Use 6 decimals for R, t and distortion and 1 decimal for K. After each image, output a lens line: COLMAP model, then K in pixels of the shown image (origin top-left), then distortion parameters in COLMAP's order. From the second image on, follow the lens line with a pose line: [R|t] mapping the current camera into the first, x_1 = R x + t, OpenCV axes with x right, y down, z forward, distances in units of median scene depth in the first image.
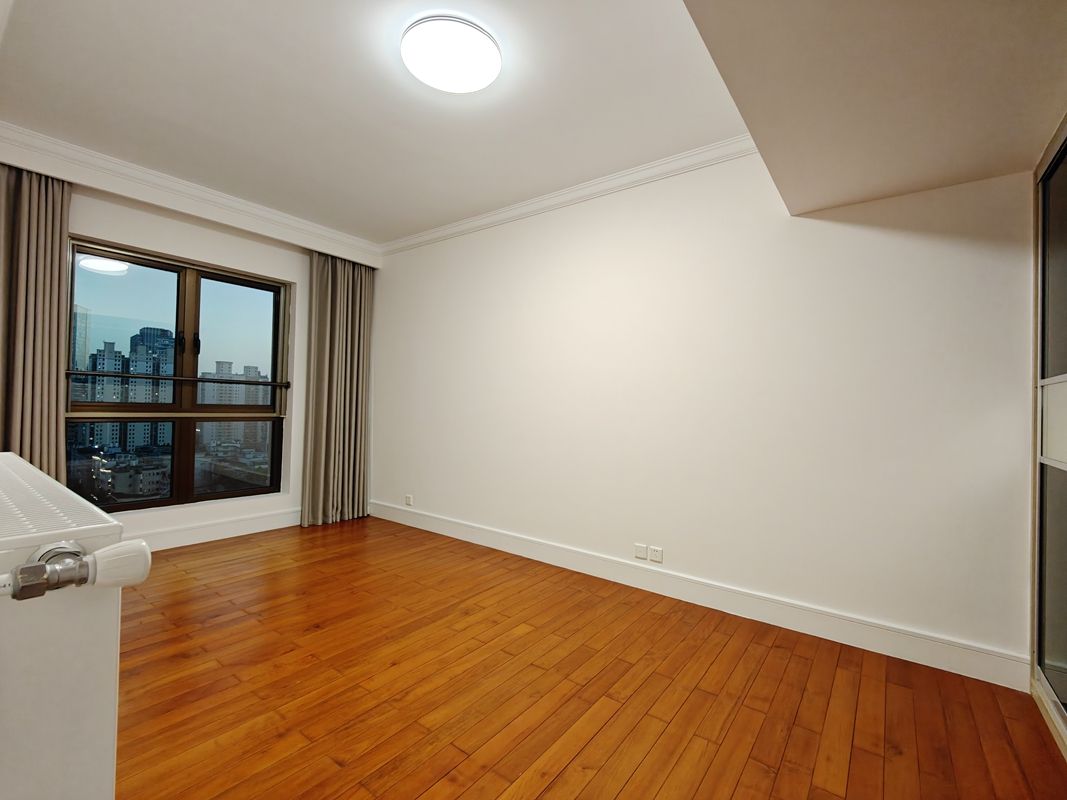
lens RADIAL K [[461.8, 0, 543.8], [0, 461.8, 398.5], [0, 0, 1]] dist [0.003032, -0.000964]
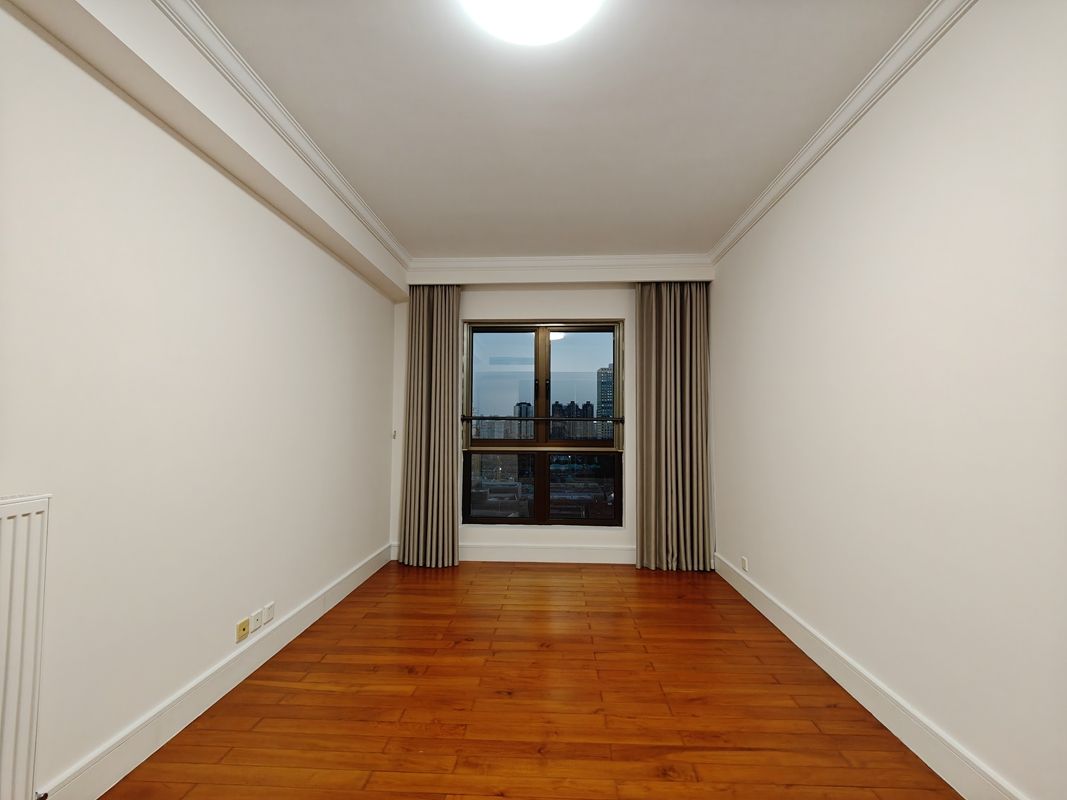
lens RADIAL K [[461.8, 0, 533.0], [0, 461.8, 397.1], [0, 0, 1]] dist [0.003032, -0.000964]
pose [[0.566018, -0.076401, -0.820845, 0.184976], [0.022620, 0.996761, -0.077177, -0.005926], [0.824083, 0.025116, 0.565913, 0.298469]]
